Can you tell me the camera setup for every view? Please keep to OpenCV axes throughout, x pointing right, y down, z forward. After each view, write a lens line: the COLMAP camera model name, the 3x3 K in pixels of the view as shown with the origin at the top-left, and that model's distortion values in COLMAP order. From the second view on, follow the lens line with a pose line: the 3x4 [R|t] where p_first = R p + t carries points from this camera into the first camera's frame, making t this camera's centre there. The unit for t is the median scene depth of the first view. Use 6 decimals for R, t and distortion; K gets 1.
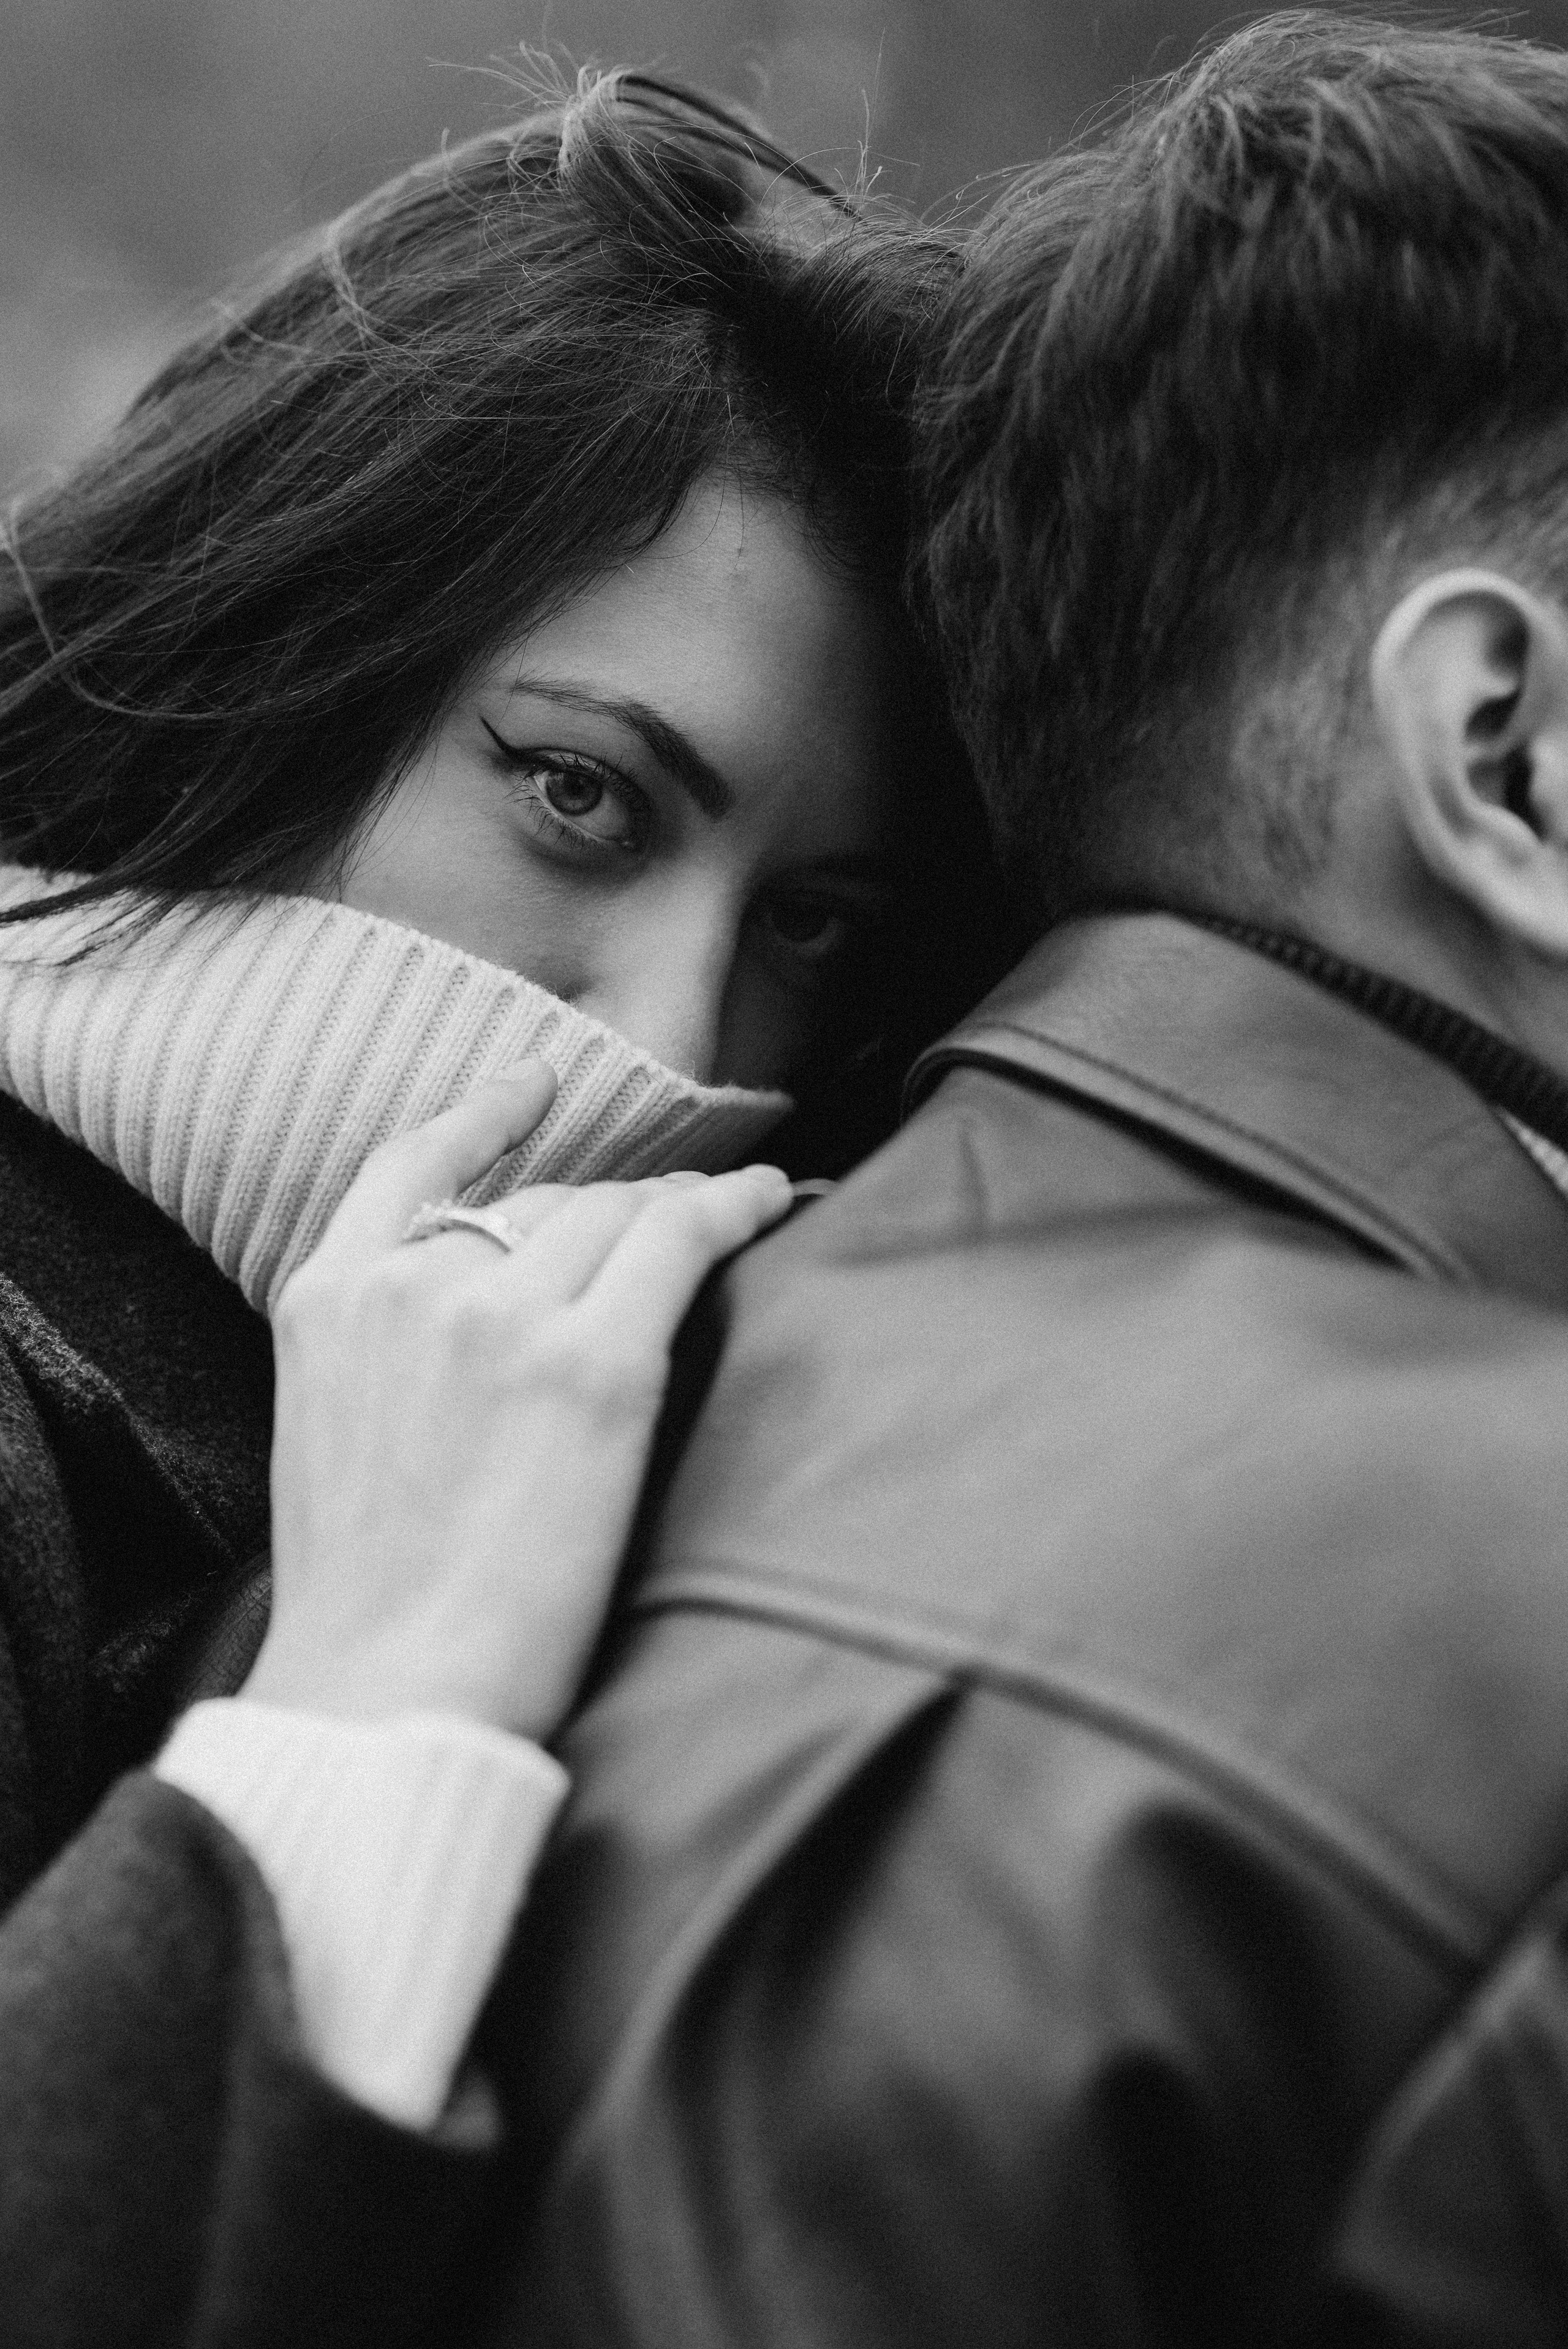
lens RADIAL K [[5750.8, 0, 784.0], [0, 5750.8, 1174.5], [0, 0, 1]] dist [0.380465, -0.965015]
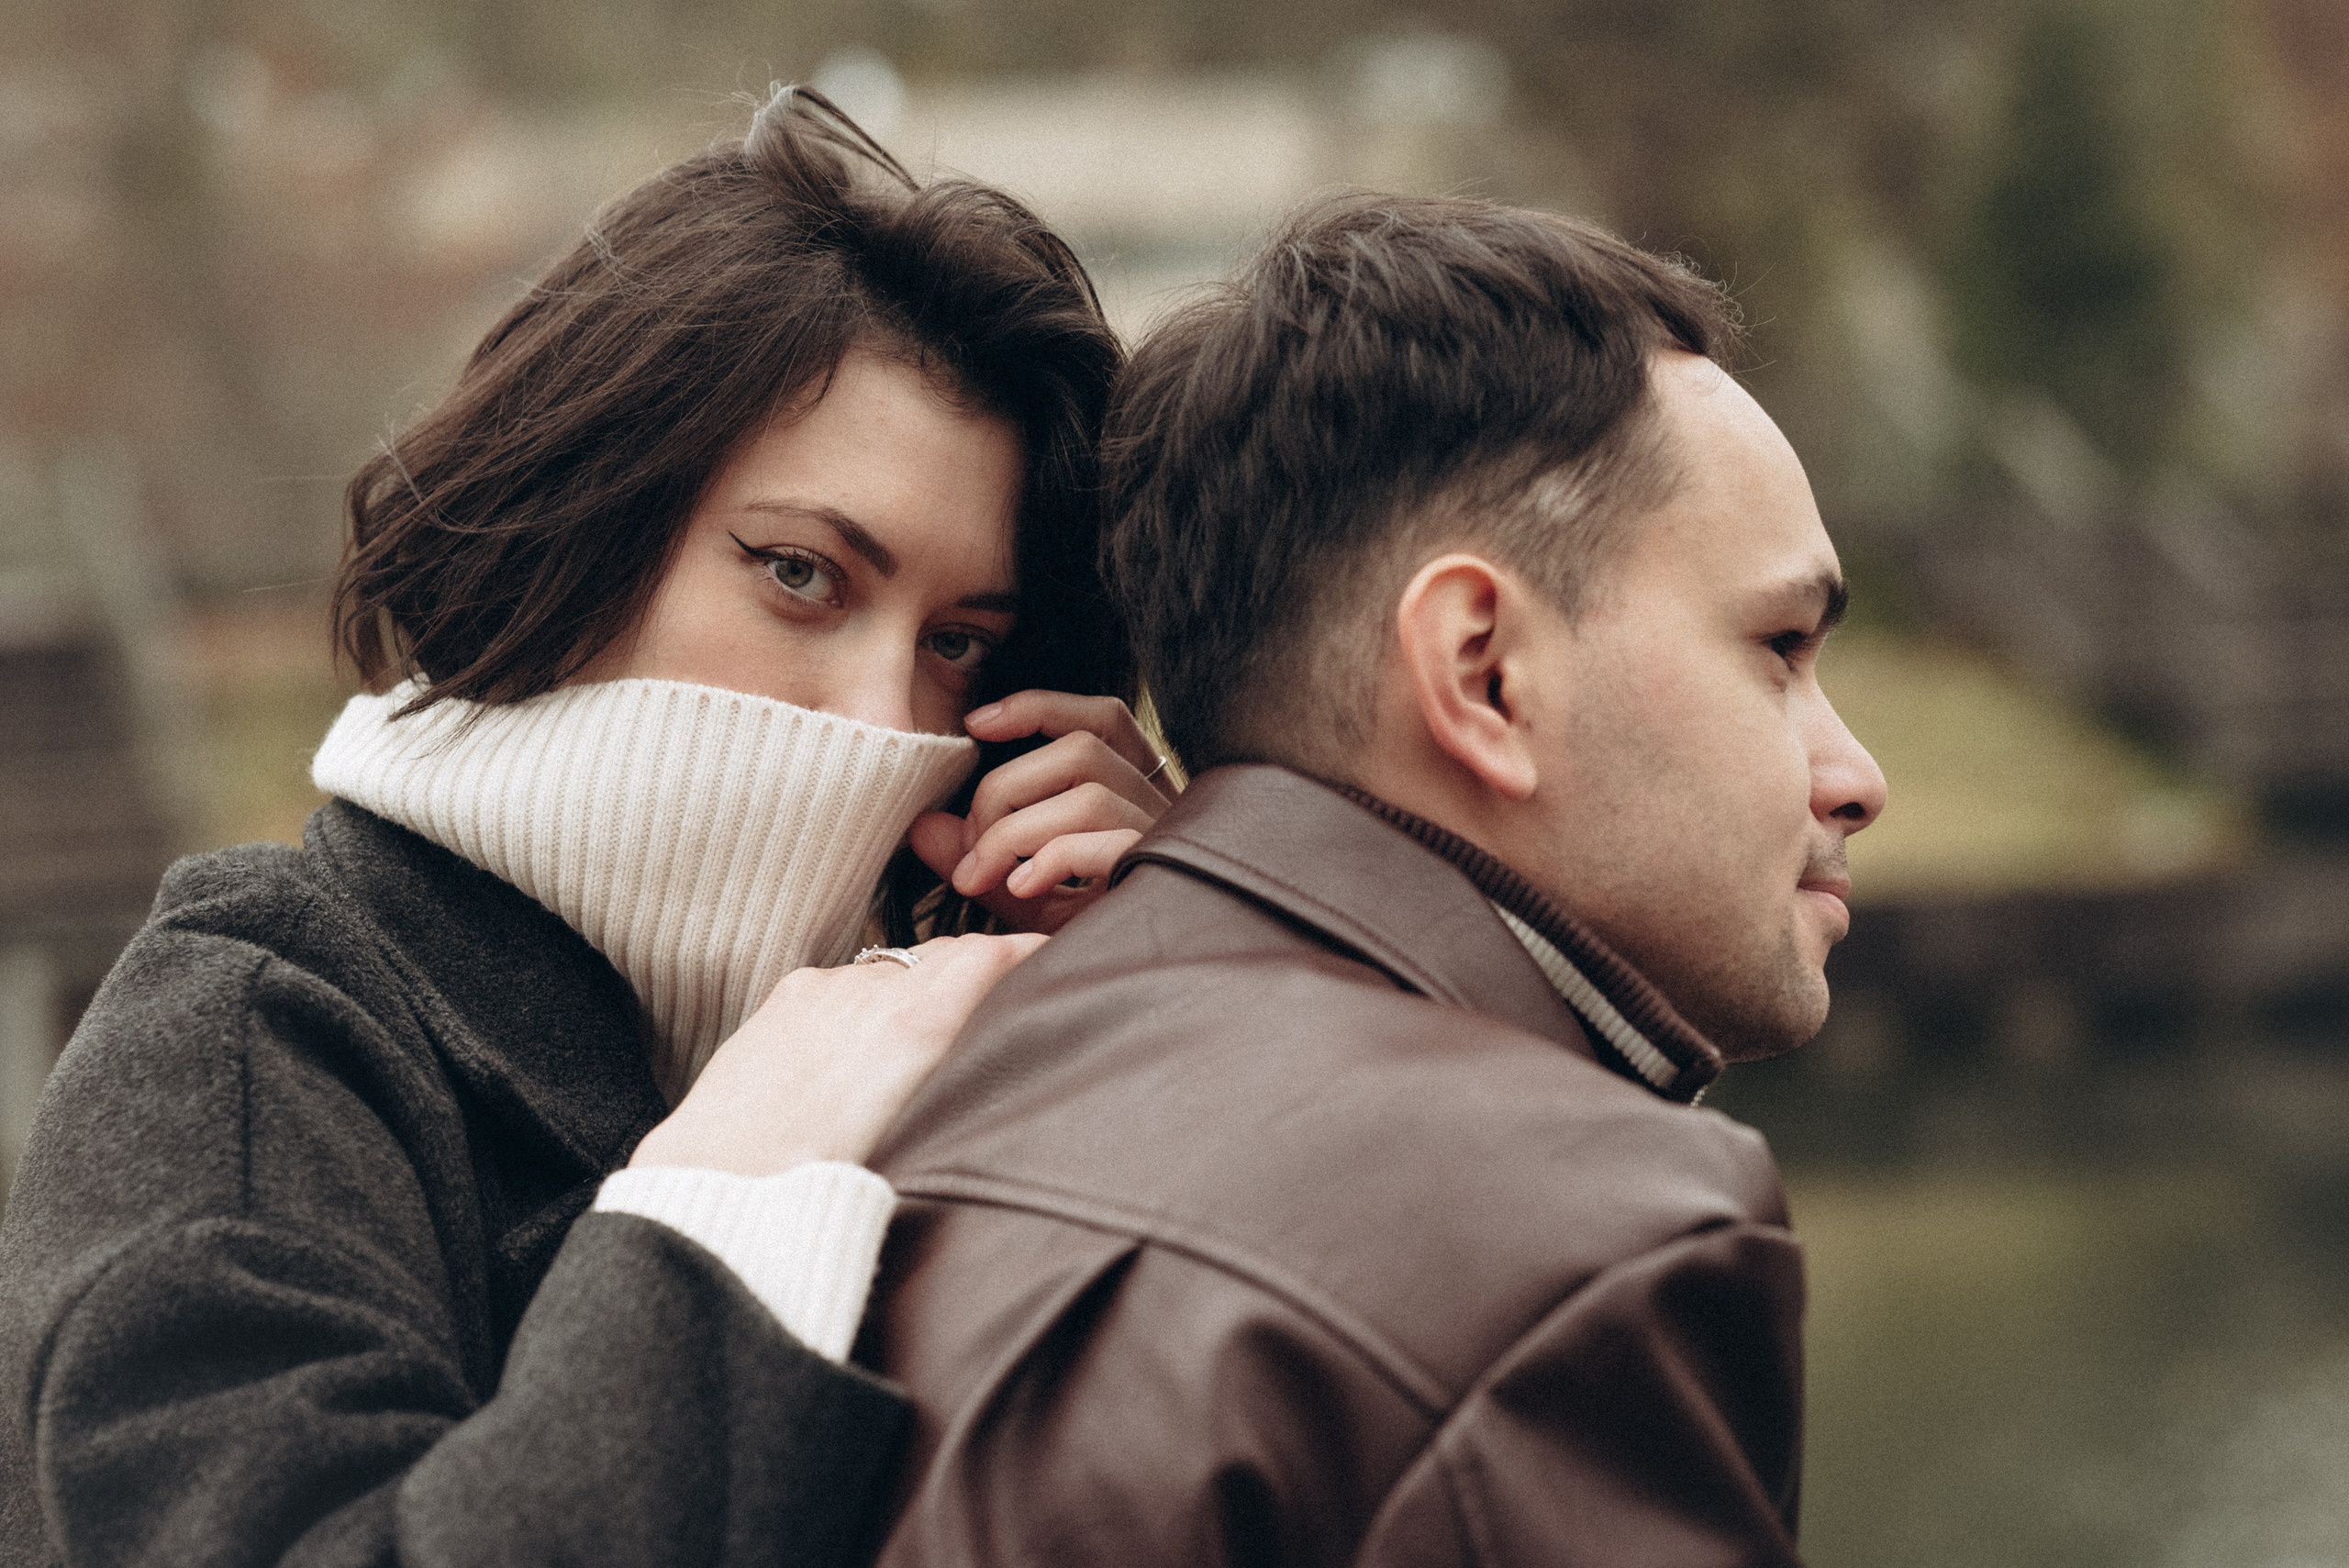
lens RADIAL K [[5750.6, 0, 1174.5], [0, 5750.6, 784.0], [0, 0, 1]] dist [0.380465, -0.965015]
pose [[0.998145, -0.027271, 0.054437, -0.044890], [0.026595, 0.999560, 0.013096, -0.062950], [-0.054771, -0.011624, 0.998431, -0.549349]]
